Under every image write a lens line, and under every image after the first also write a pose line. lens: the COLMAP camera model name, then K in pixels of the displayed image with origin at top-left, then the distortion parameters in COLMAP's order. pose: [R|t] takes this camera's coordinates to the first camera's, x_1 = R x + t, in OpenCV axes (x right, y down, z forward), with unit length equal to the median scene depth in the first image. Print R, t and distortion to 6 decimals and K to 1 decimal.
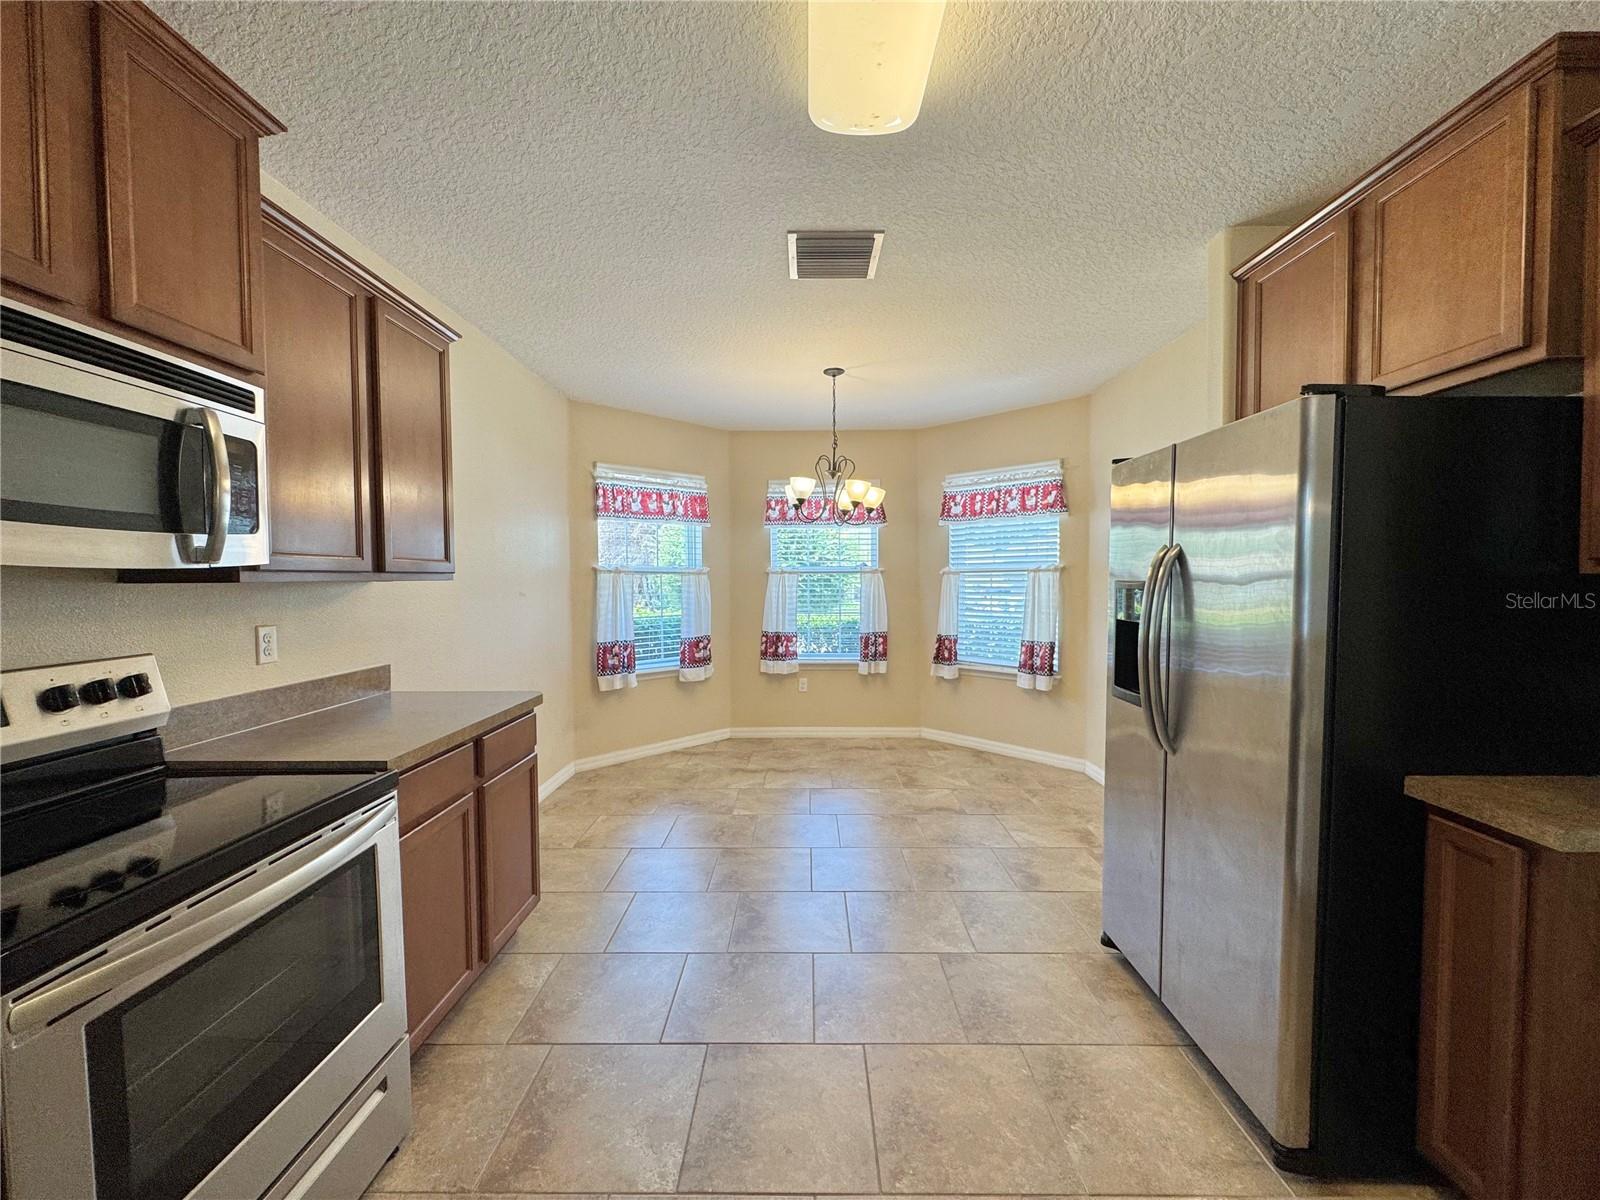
lens RADIAL K [[638.0, 0, 802.4], [0, 638.0, 602.2], [0, 0, 1]] dist [-0.004253, 0.001097]
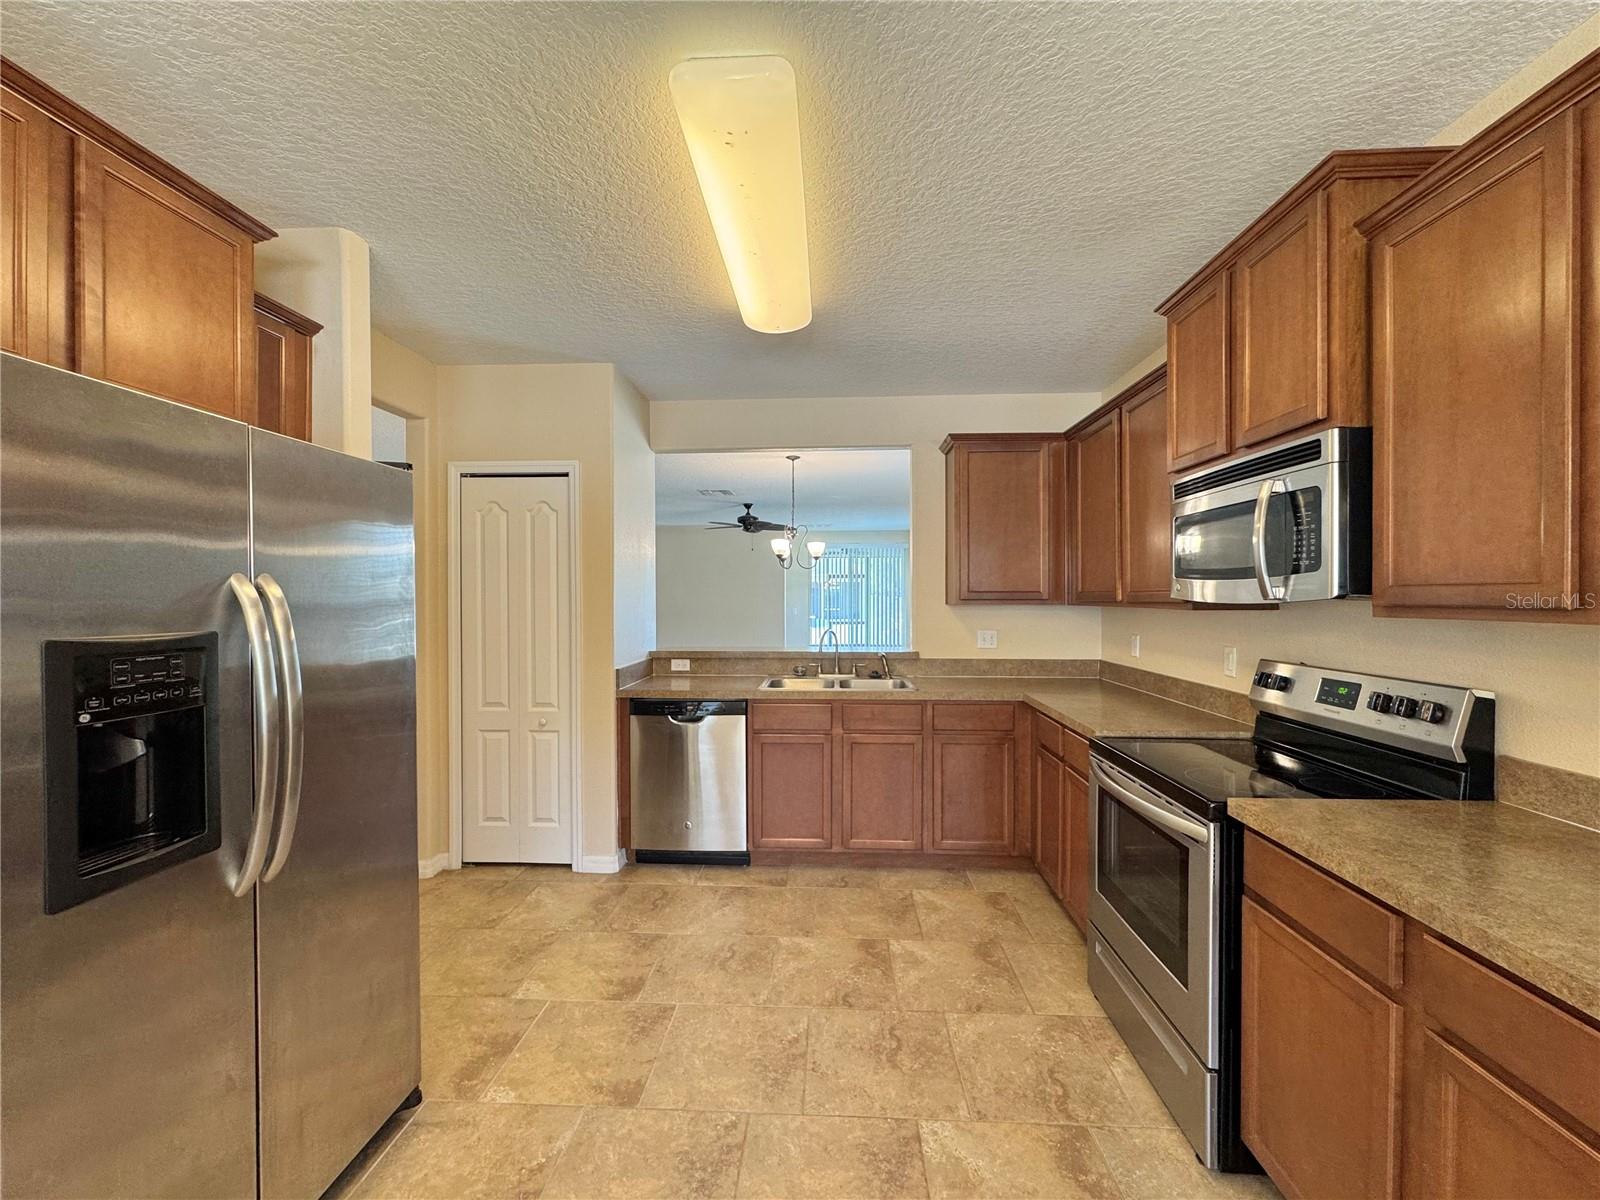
lens RADIAL K [[638.0, 0, 802.3], [0, 638.0, 602.0], [0, 0, 1]] dist [-0.004253, 0.001097]
pose [[-0.999135, 0.006211, 0.041117, -0.014024], [0.008171, 0.998829, 0.047693, -0.044600], [-0.040772, 0.047987, -0.998015, 0.827937]]
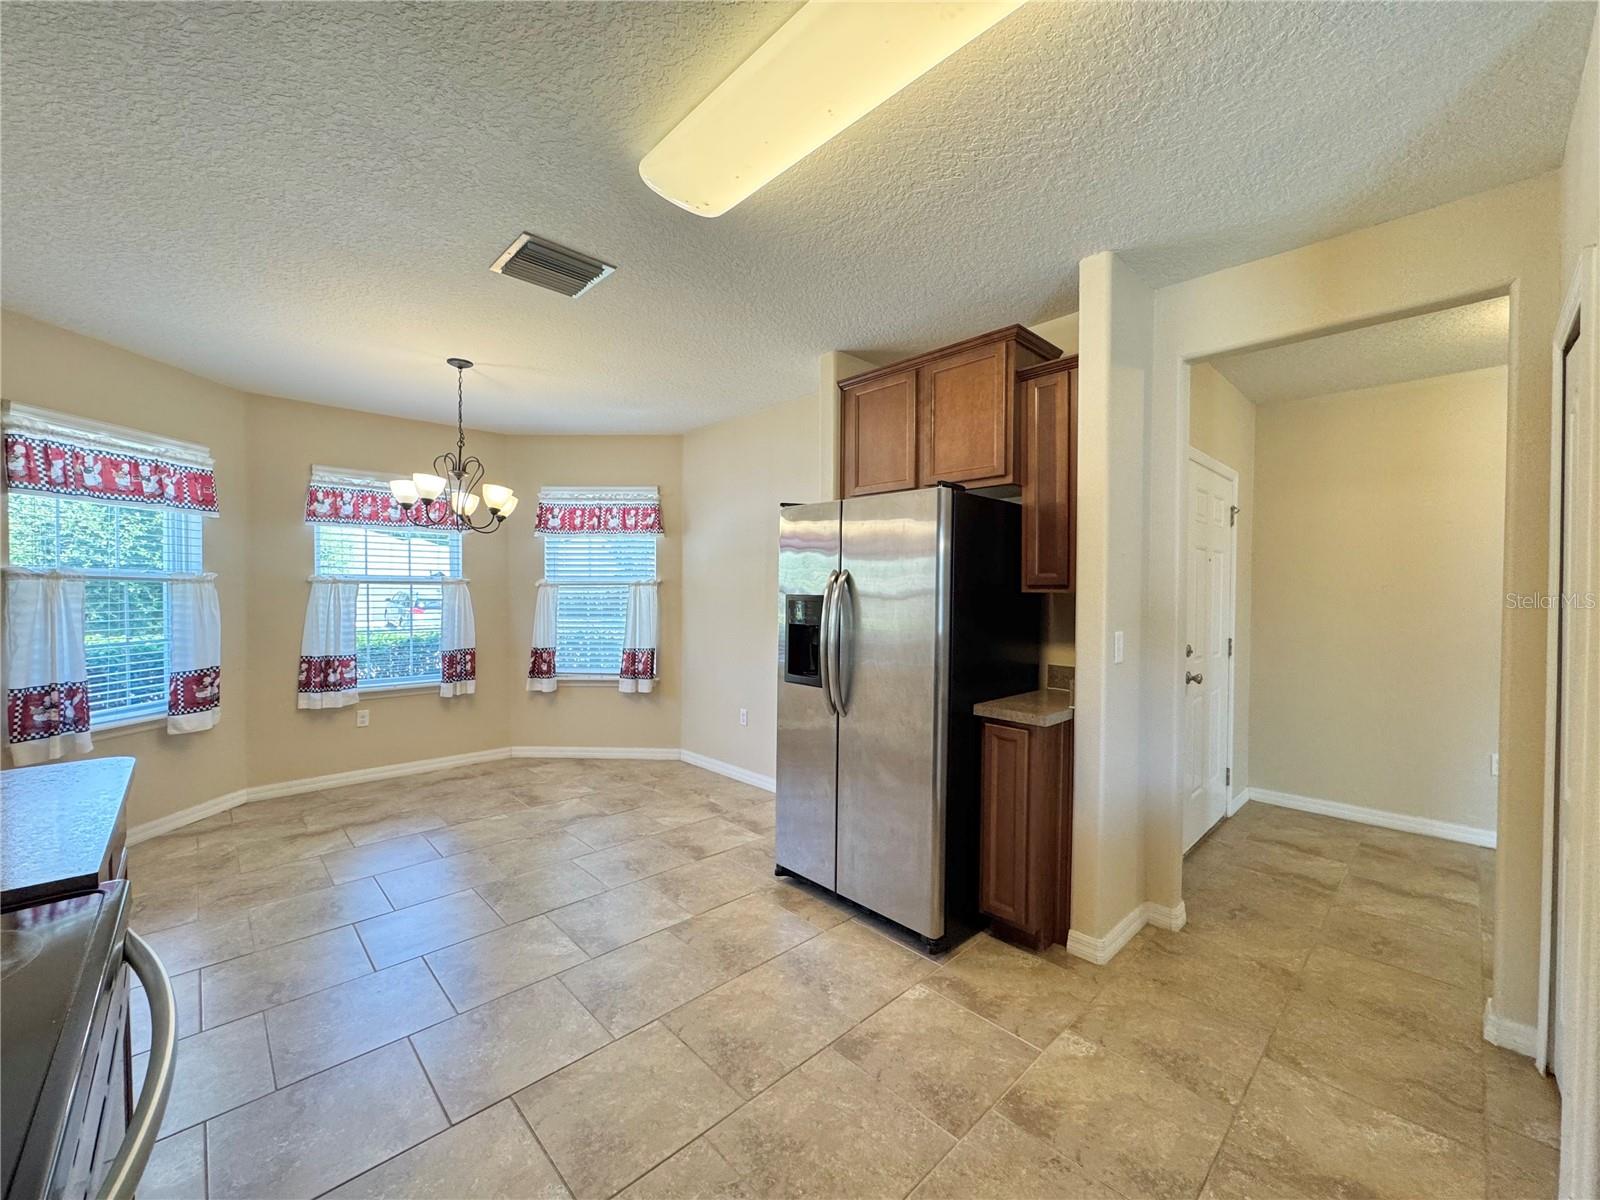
lens RADIAL K [[638.0, 0, 802.3], [0, 638.0, 603.0], [0, 0, 1]] dist [-0.004253, 0.001097]
pose [[0.716623, -0.005669, 0.697437, -0.243125], [0.017970, 0.999785, -0.010337, -0.000992], [-0.697229, 0.019941, 0.716571, 0.015920]]
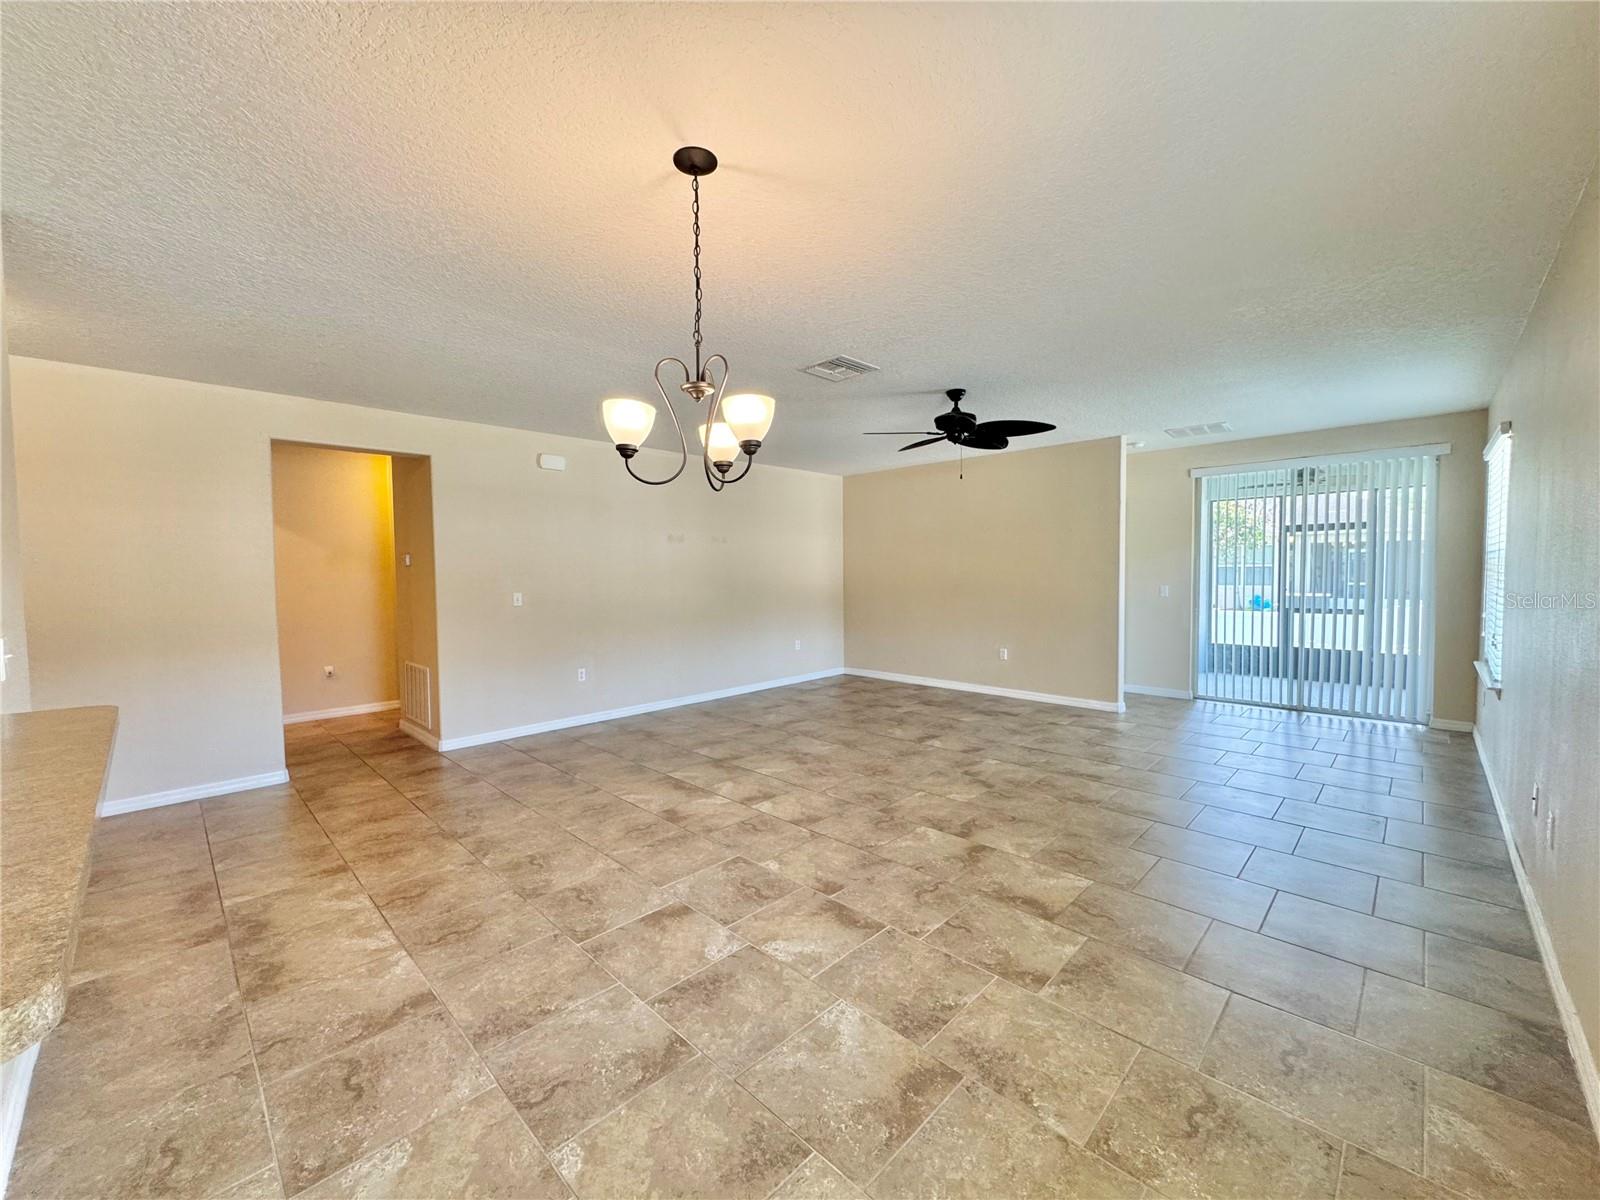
lens RADIAL K [[638.0, 0, 800.1], [0, 638.0, 600.5], [0, 0, 1]] dist [-0.004253, 0.001097]
pose [[-0.721798, -0.022910, 0.691724, -0.351861], [0.039432, 0.996467, 0.074150, 0.006787], [-0.690979, 0.080797, -0.718345, -0.324650]]
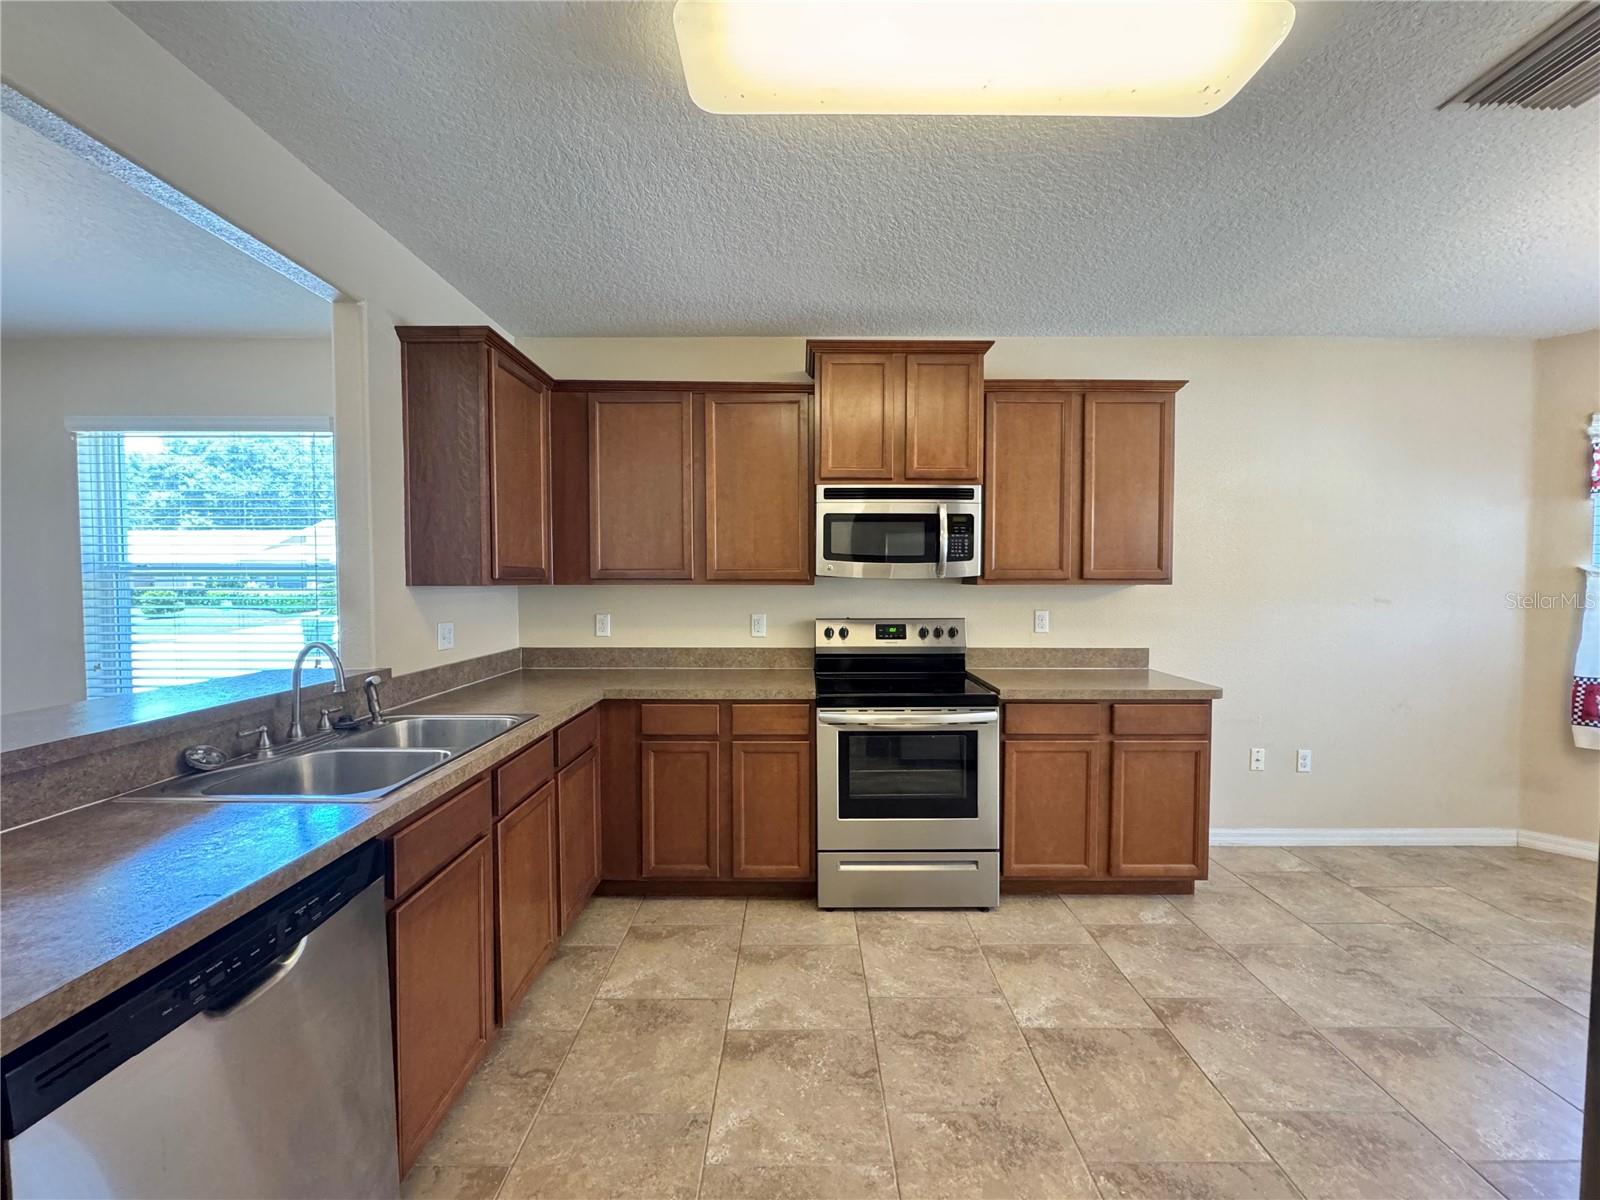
lens RADIAL K [[638.0, 0, 801.2], [0, 638.0, 600.5], [0, 0, 1]] dist [-0.004253, 0.001097]
pose [[0.009899, 0.039646, -0.999165, 0.438024], [-0.039111, 0.998464, 0.039231, -0.015810], [0.999186, 0.038690, 0.011435, 0.178521]]
